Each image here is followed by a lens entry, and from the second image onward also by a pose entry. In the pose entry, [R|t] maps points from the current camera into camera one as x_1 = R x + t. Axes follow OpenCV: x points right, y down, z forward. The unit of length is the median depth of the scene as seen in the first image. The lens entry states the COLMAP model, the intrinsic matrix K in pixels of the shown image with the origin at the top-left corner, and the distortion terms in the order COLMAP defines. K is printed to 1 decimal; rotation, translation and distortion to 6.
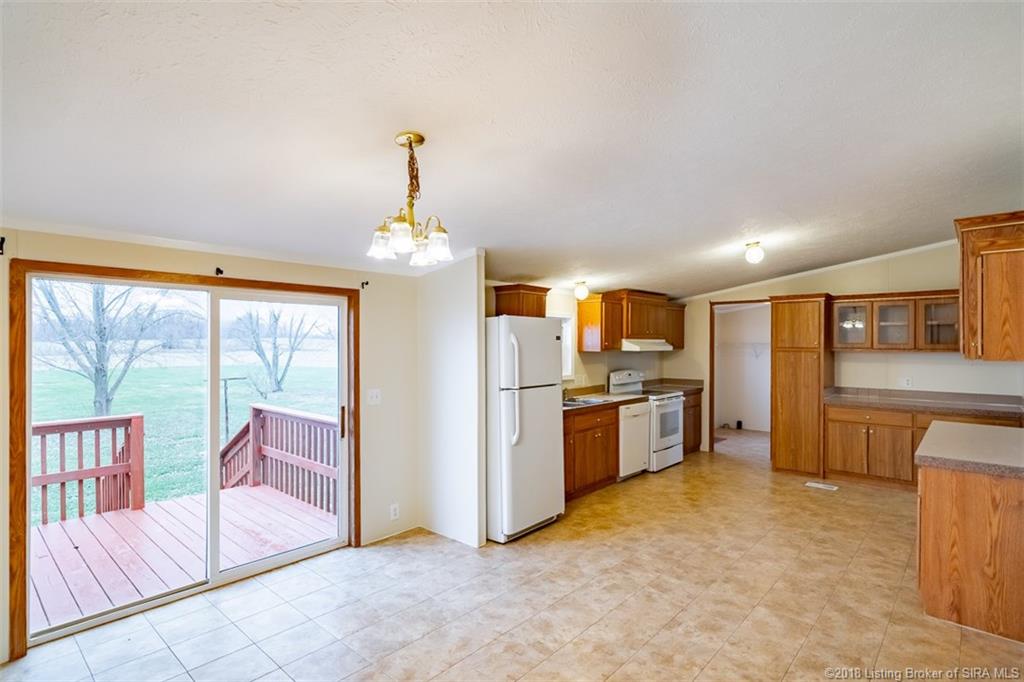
lens RADIAL K [[516.0, 0, 520.1], [0, 516.0, 346.0], [0, 0, 1]] dist [0.002148, 0.000395]
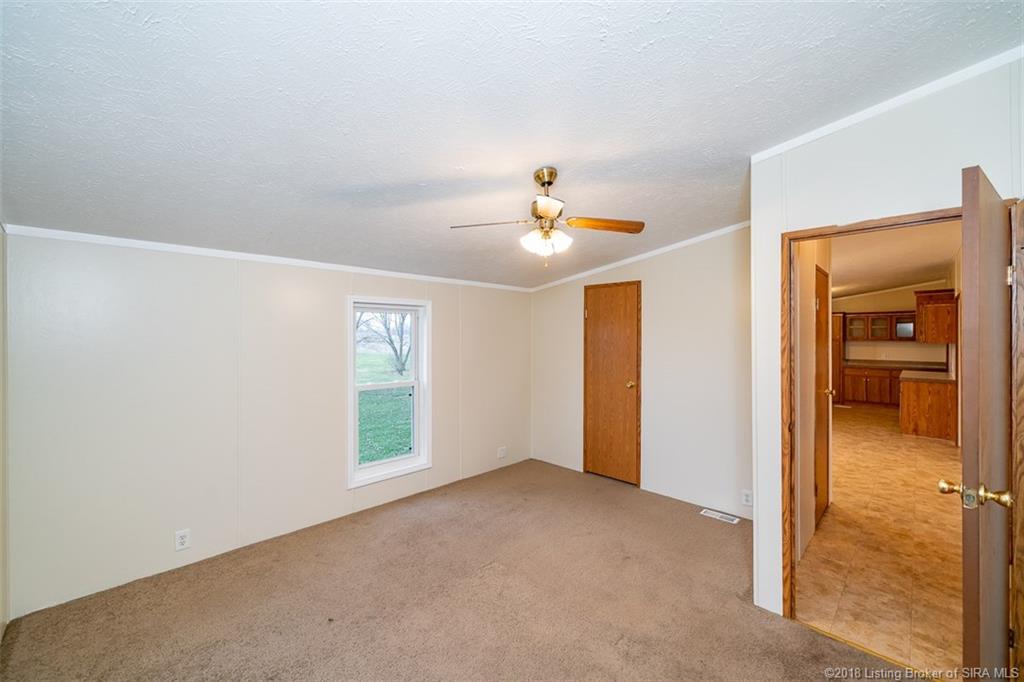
lens RADIAL K [[418.3, 0, 506.6], [0, 418.3, 338.0], [0, 0, 1]] dist [-0.001039, -0.000105]
pose [[0.998292, -0.000657, -0.058418, -0.676589], [0.000618, 1.000000, -0.000685, 0.000470], [0.058418, 0.000648, 0.998292, -0.761900]]
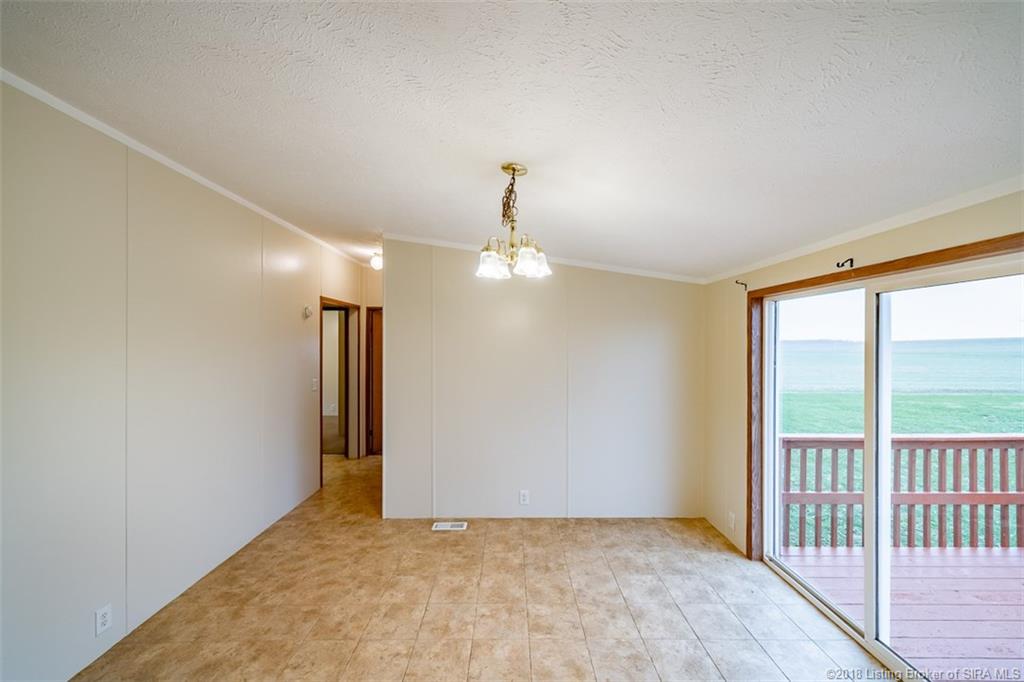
lens RADIAL K [[408.4, 0, 510.4], [0, 408.4, 344.0], [0, 0, 1]] dist [0.000103, -0.000125]
pose [[-0.749471, 0.003790, -0.662027, 0.156246], [0.000889, 0.999988, 0.004718, -0.010831], [0.662037, 0.002948, -0.749465, 0.683107]]
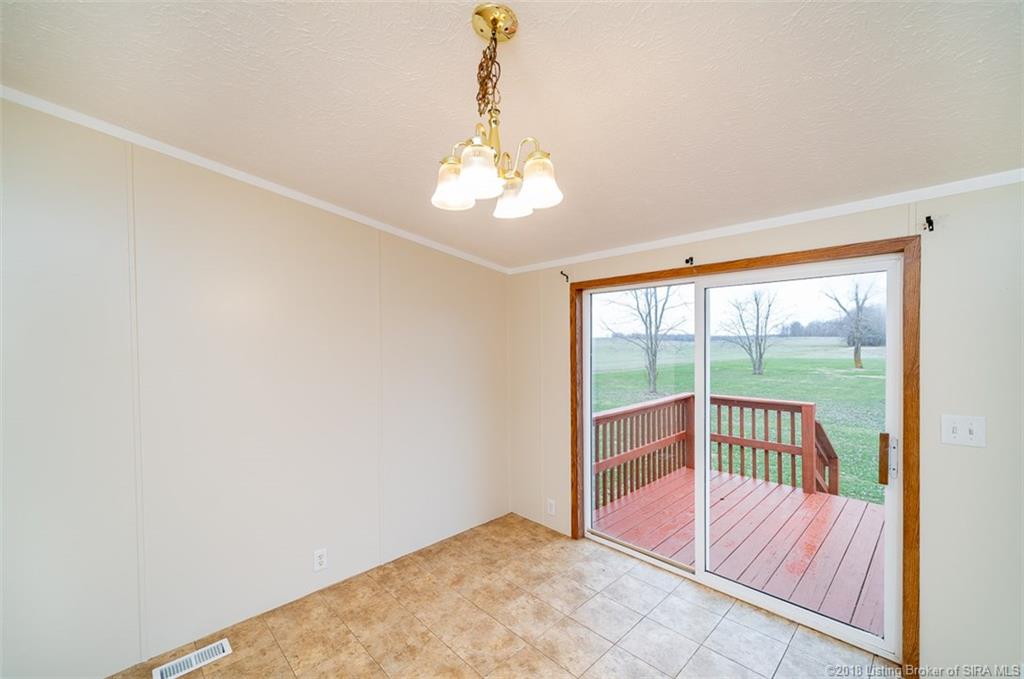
lens RADIAL K [[411.2, 0, 507.2], [0, 411.2, 350.3], [0, 0, 1]] dist [0.001840, 0.000532]
pose [[-0.084921, 0.020419, -0.996178, 0.131781], [0.008596, 0.999768, 0.019760, 0.003415], [0.996351, -0.006885, -0.085076, 0.434477]]
